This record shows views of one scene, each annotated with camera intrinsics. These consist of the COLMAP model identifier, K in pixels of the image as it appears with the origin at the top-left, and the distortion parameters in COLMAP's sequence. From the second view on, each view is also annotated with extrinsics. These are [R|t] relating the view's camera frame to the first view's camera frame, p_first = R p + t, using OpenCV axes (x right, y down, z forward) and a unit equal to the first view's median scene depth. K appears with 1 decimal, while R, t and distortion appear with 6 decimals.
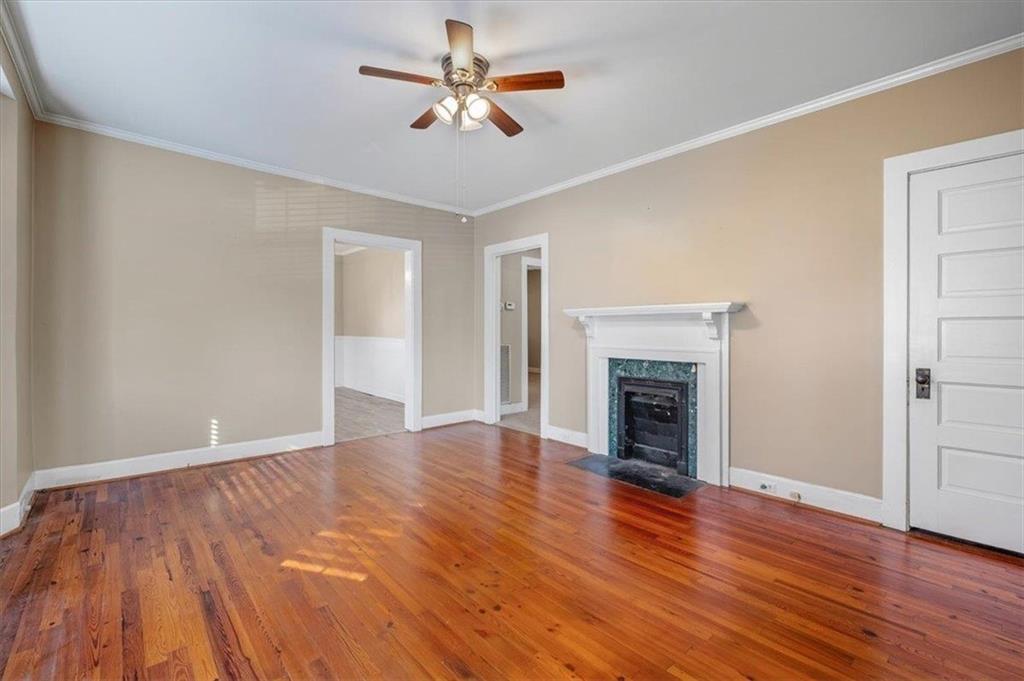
lens RADIAL K [[450.2, 0, 509.7], [0, 450.2, 339.1], [0, 0, 1]] dist [0.000668, -0.004146]
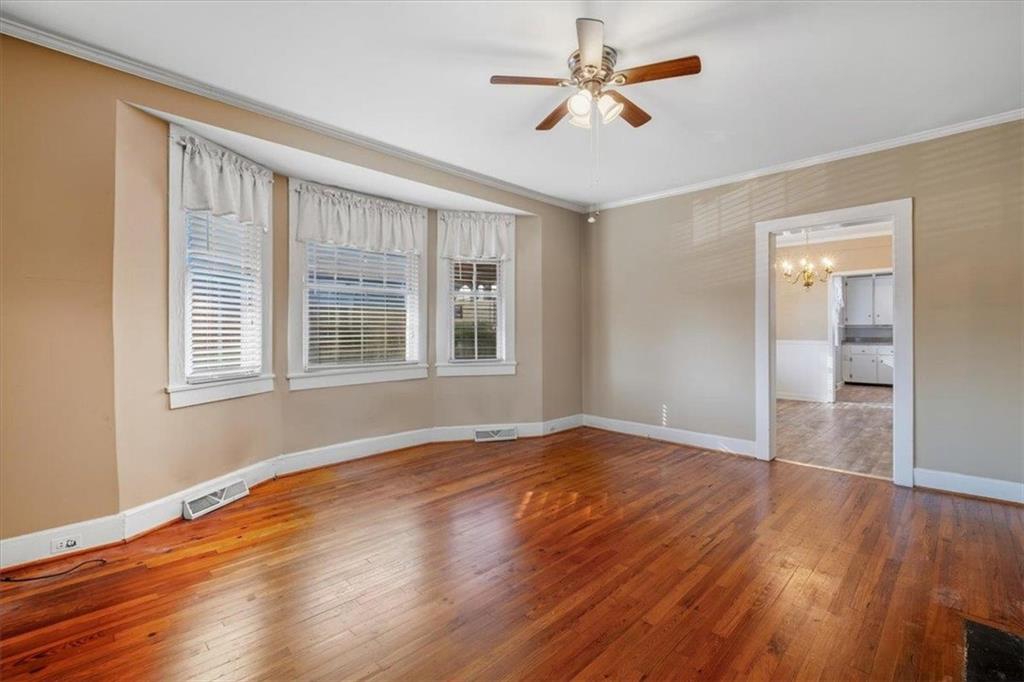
lens RADIAL K [[450.2, 0, 506.7], [0, 450.2, 334.8], [0, 0, 1]] dist [0.000668, -0.004146]
pose [[0.055621, 0.003151, -0.998447, 0.555792], [-0.022968, 0.999734, 0.001876, -0.007912], [0.998188, 0.022828, 0.055679, 0.492618]]
